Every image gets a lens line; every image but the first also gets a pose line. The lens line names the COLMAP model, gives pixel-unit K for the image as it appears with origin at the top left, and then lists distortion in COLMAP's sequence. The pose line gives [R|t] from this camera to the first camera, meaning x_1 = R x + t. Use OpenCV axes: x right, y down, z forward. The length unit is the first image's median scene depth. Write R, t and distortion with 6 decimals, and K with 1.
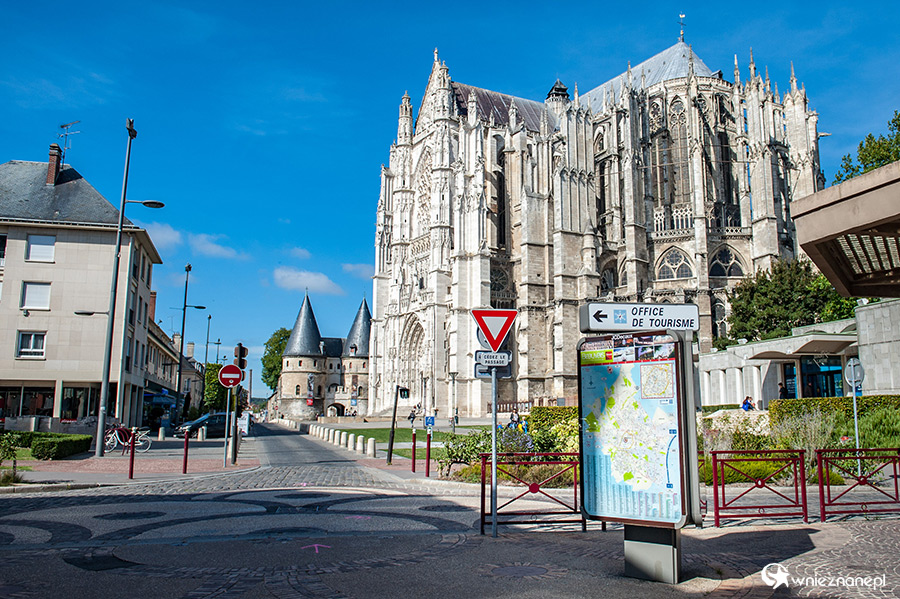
lens RADIAL K [[859.6, 0, 451.1], [0, 859.6, 284.0], [0, 0, 1]] dist [-0.056101, -0.003915]
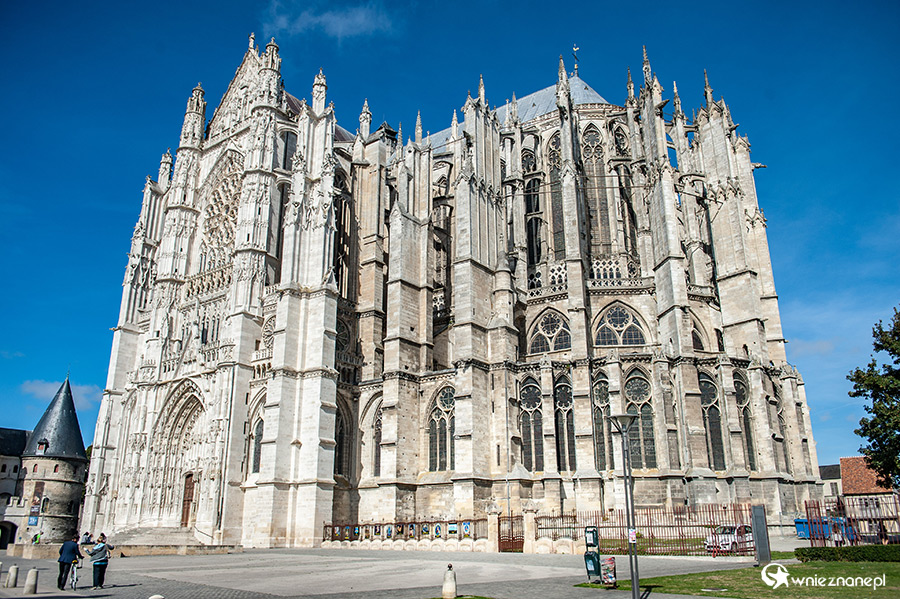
lens RADIAL K [[748.9, 0, 450.0], [0, 748.9, 299.5], [0, 0, 1]] dist [-0.017695, -0.006240]
pose [[0.910677, 0.130141, 0.392086, -0.096722], [-0.066381, 0.982850, -0.172047, 0.061078], [-0.407752, 0.130652, 0.903697, 0.417643]]
